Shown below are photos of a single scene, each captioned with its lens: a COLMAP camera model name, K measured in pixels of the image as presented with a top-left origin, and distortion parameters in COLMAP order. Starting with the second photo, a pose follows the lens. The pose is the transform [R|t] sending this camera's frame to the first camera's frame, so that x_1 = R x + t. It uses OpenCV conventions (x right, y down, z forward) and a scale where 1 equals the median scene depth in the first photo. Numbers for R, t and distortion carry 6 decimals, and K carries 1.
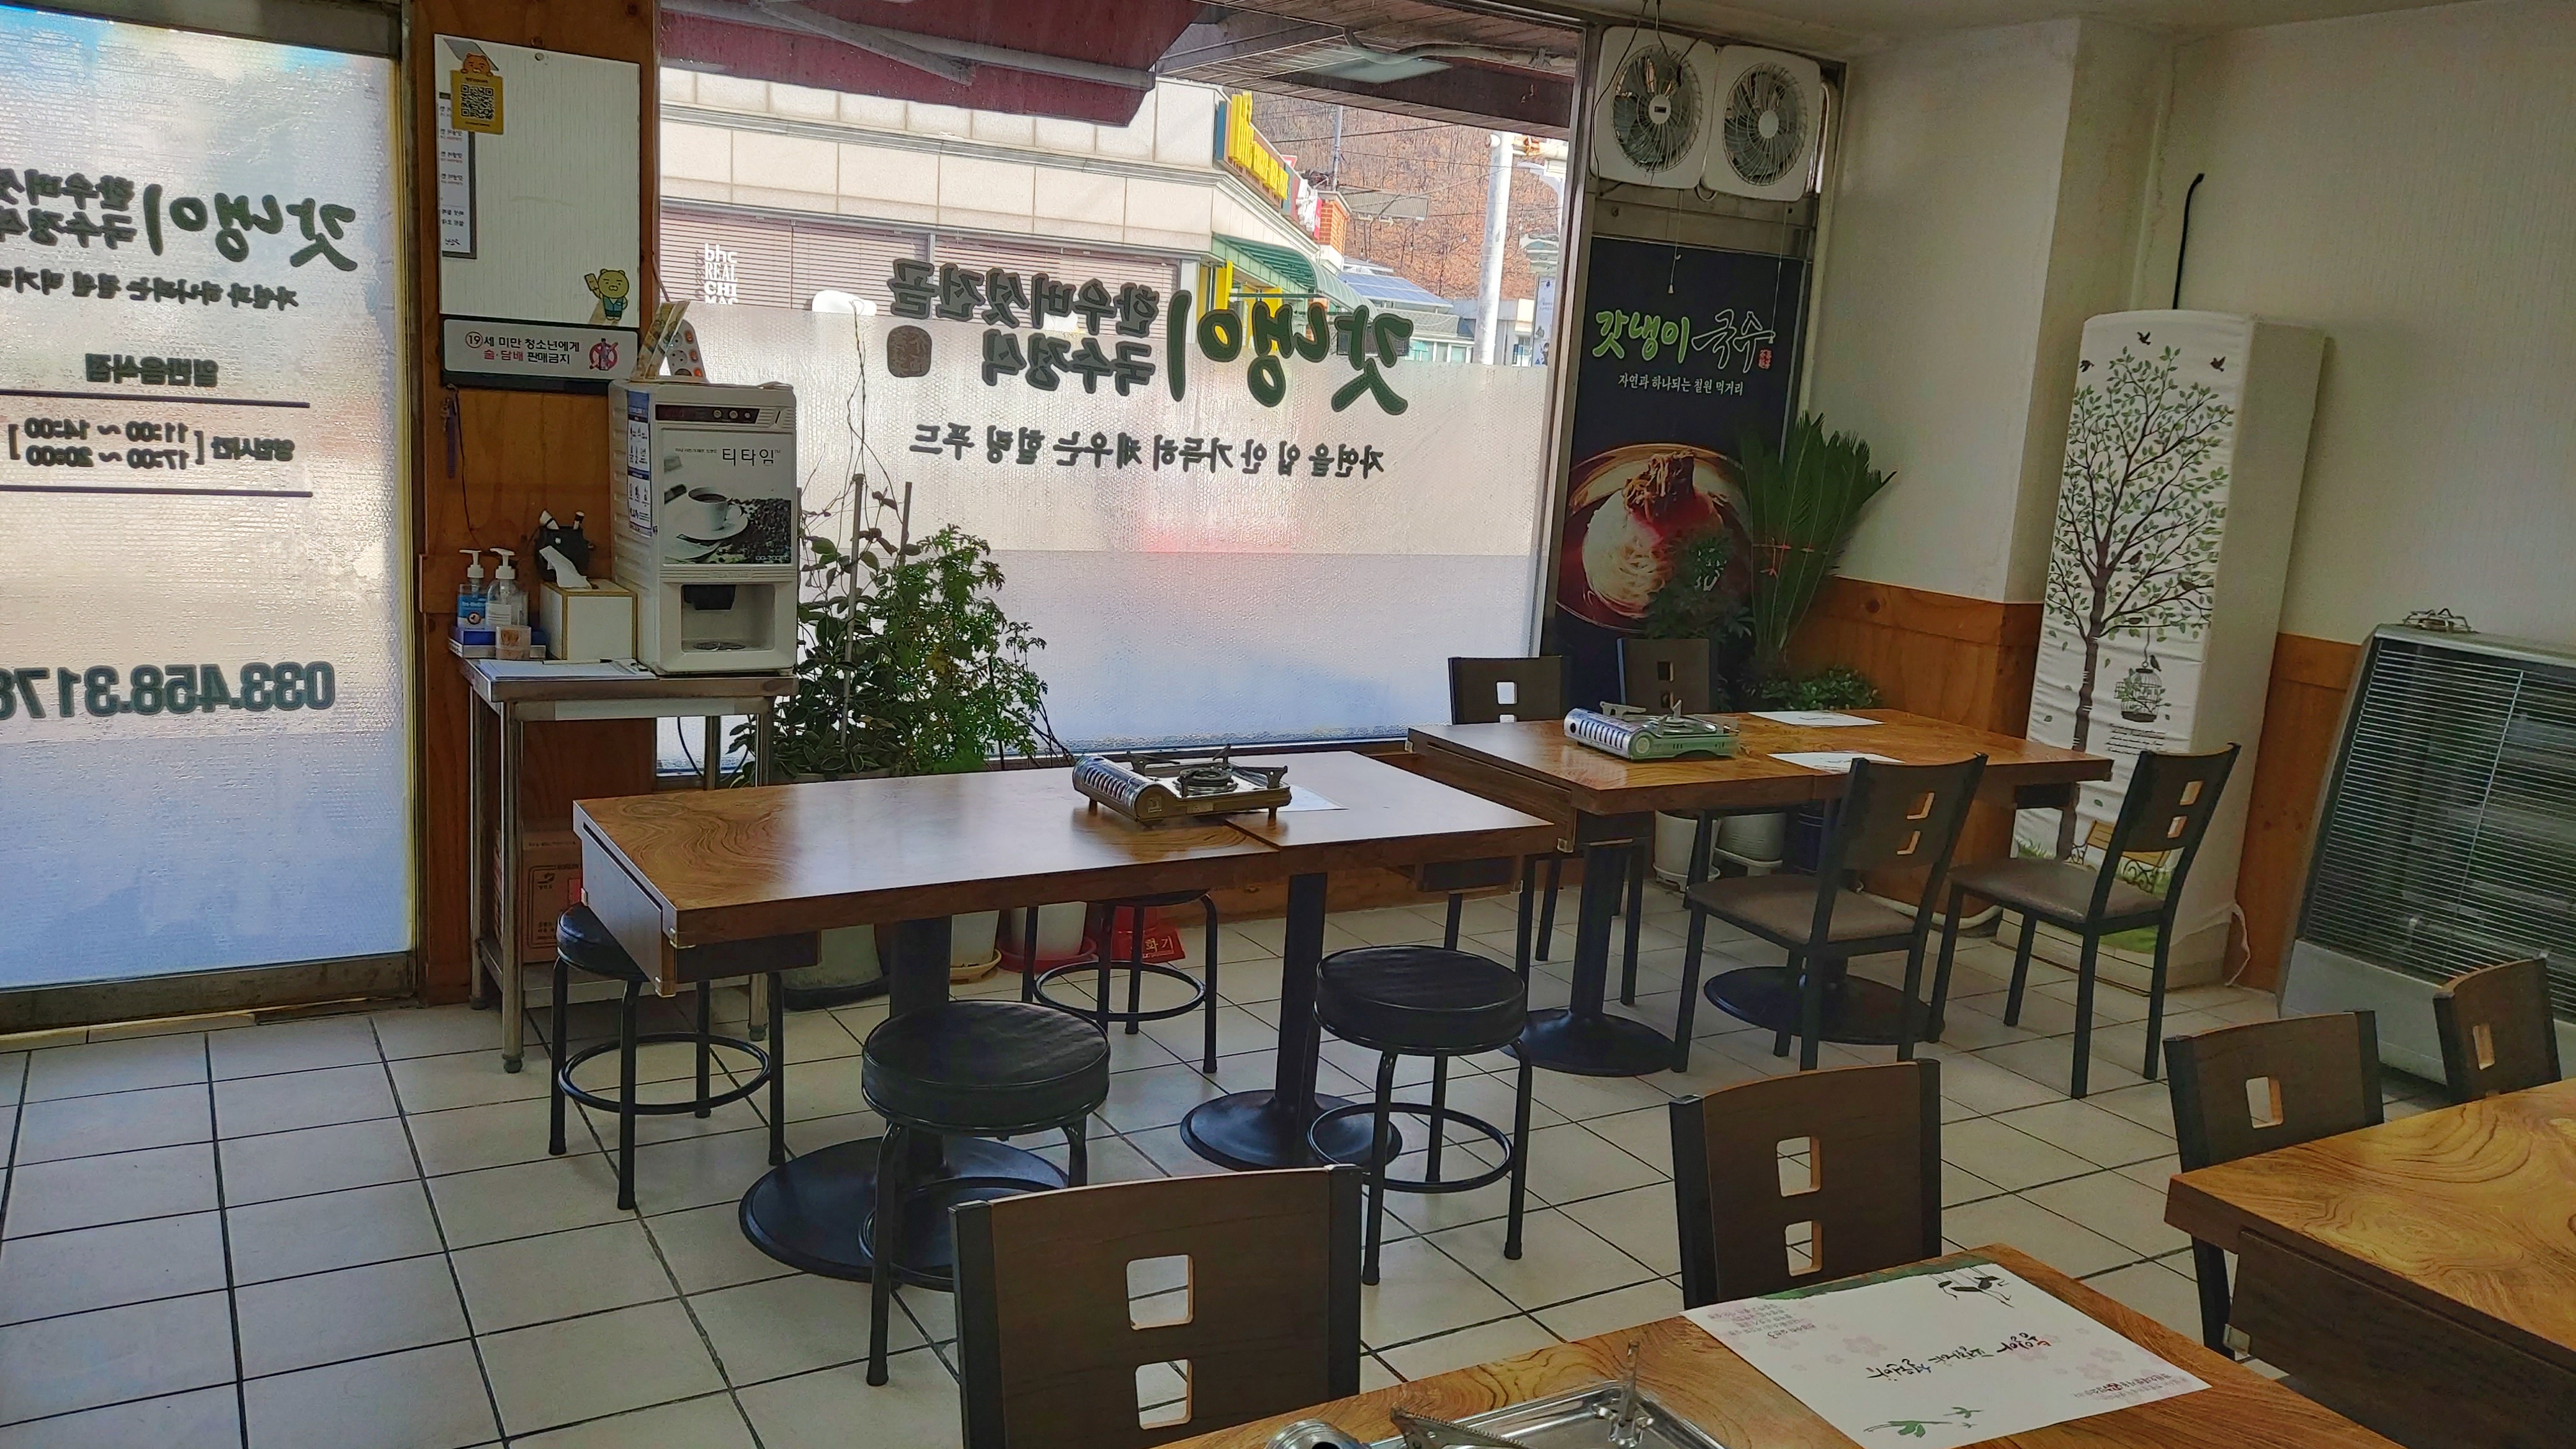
lens RADIAL K [[1909.0, 0, 1295.0], [0, 1909.0, 739.7], [0, 0, 1]] dist [0.015845, -0.019031]
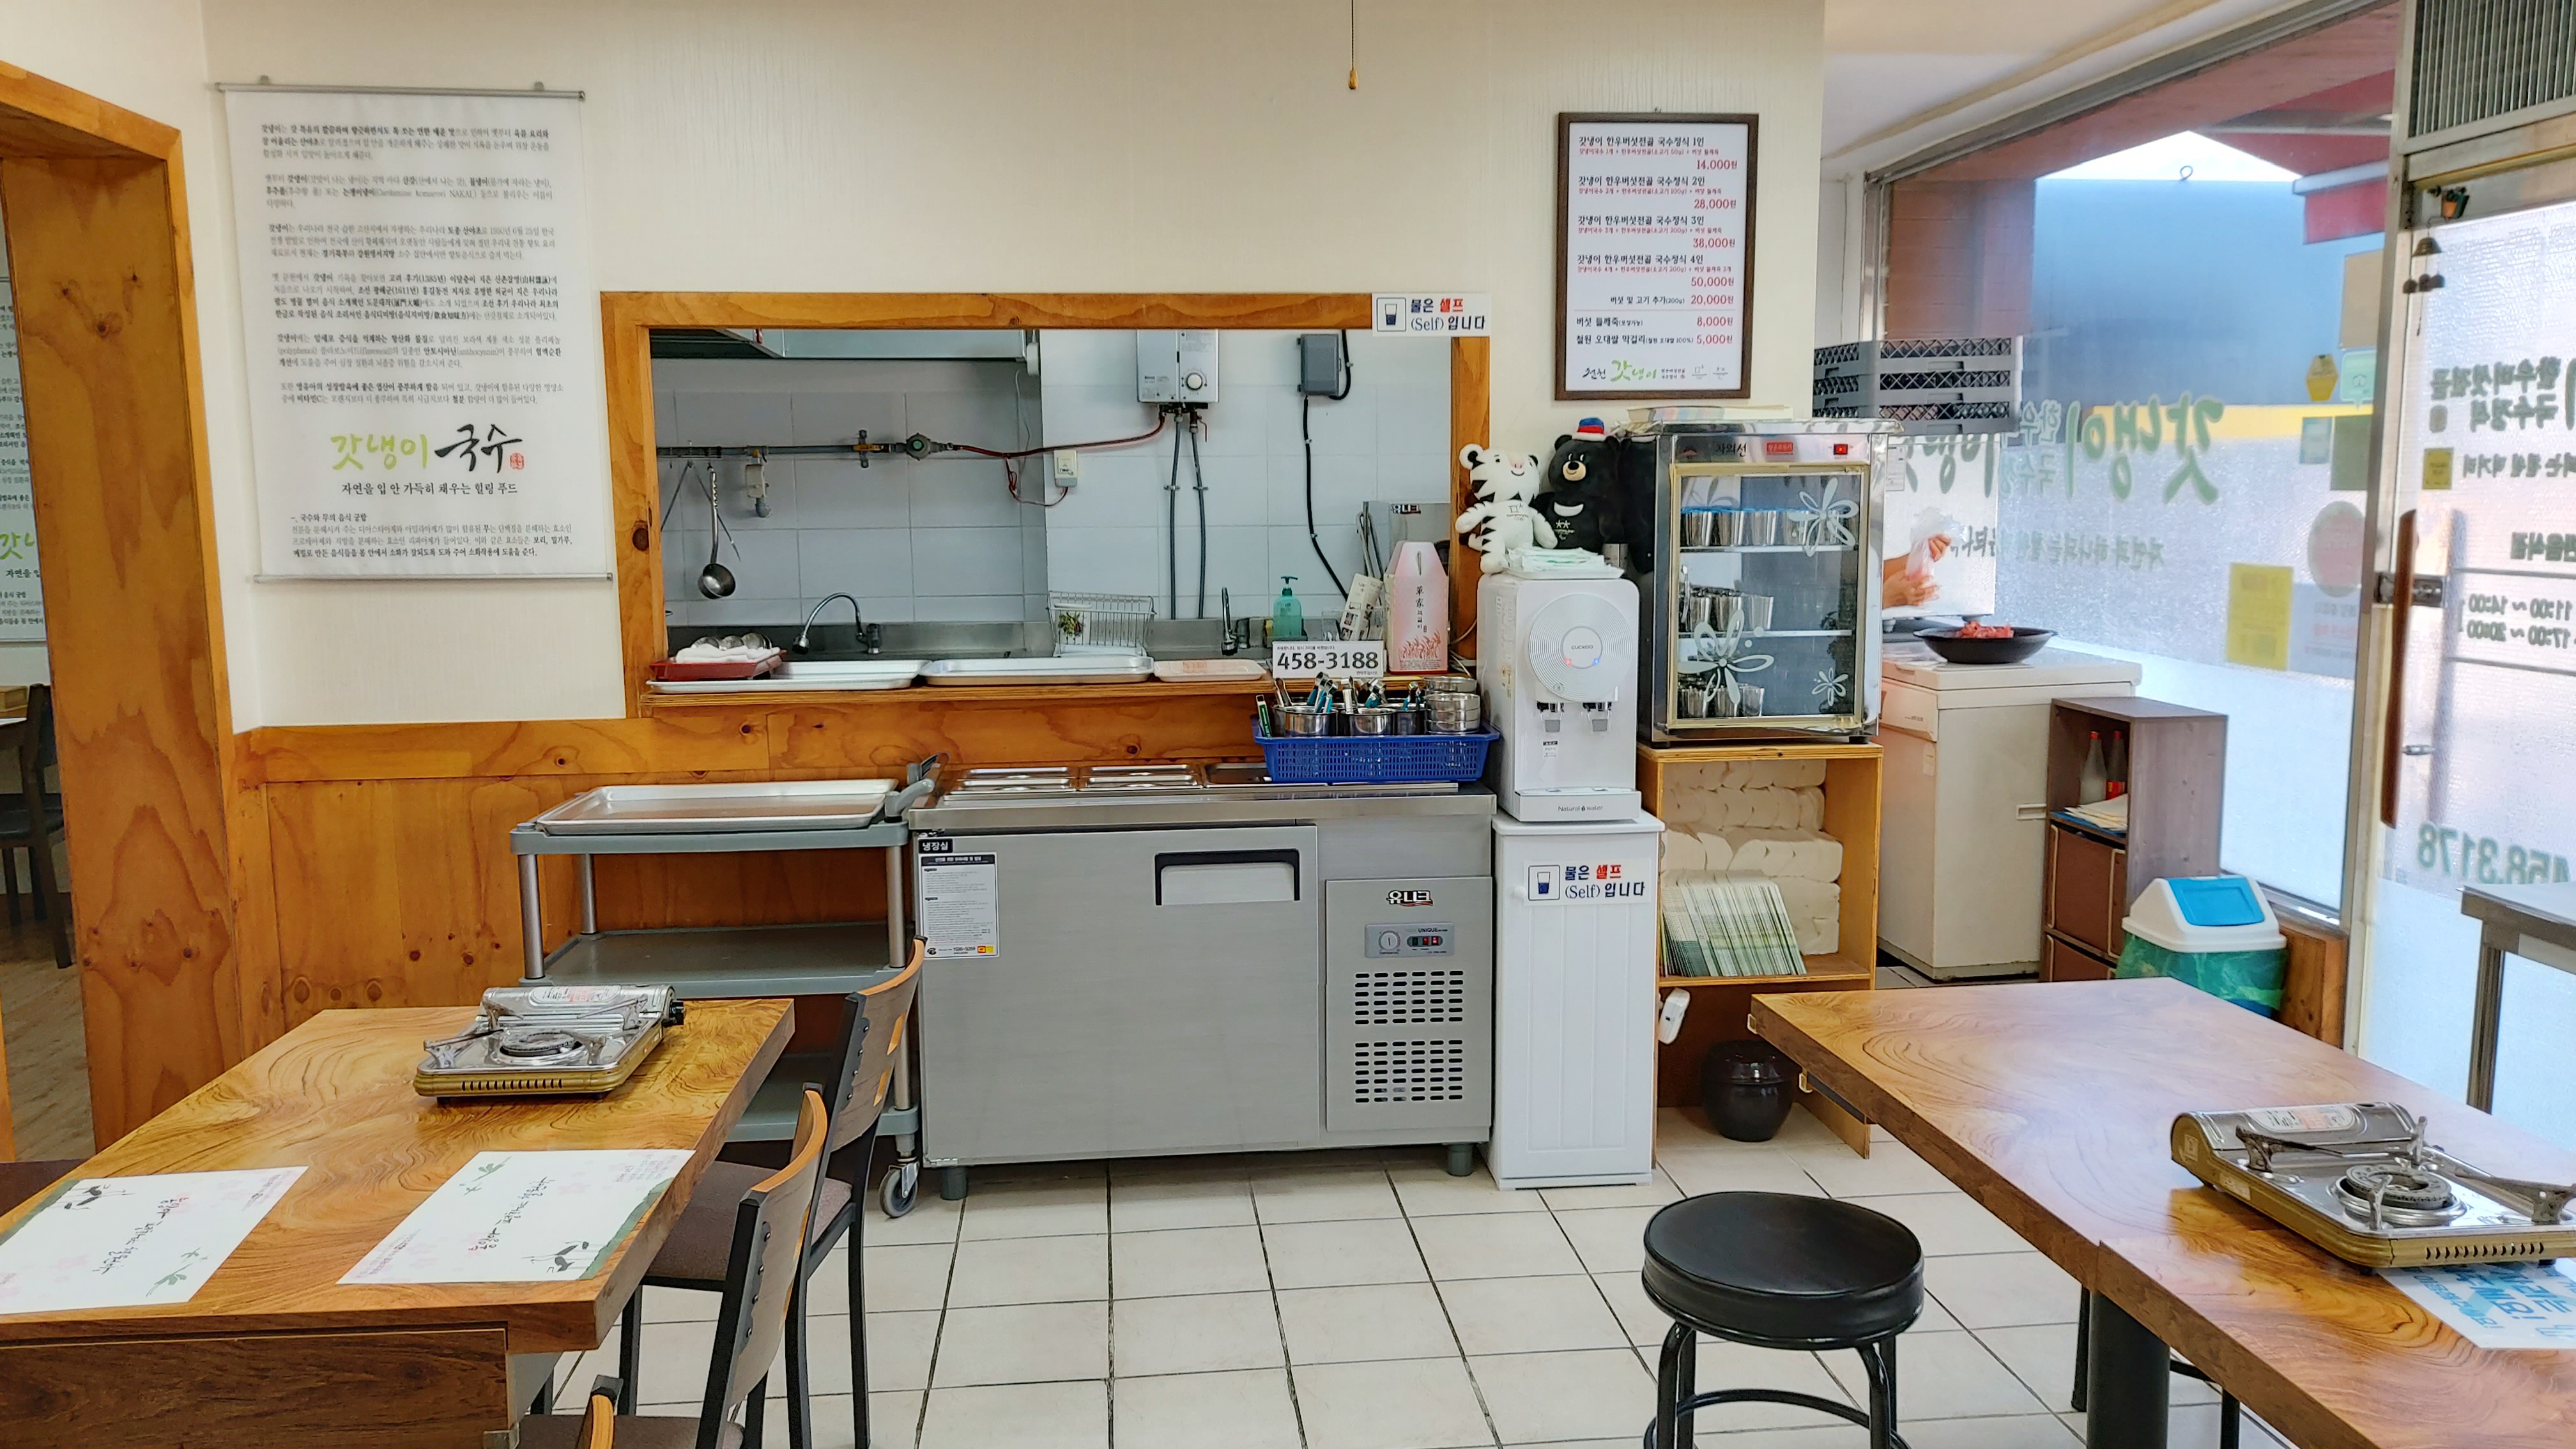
lens RADIAL K [[1909.0, 0, 1297.6], [0, 1909.0, 721.3], [0, 0, 1]] dist [0.015845, -0.019031]
pose [[-0.433450, 0.050866, -0.899741, 0.566965], [-0.188563, 0.971186, 0.145745, -0.128662], [0.881229, 0.232831, -0.411369, 0.861582]]
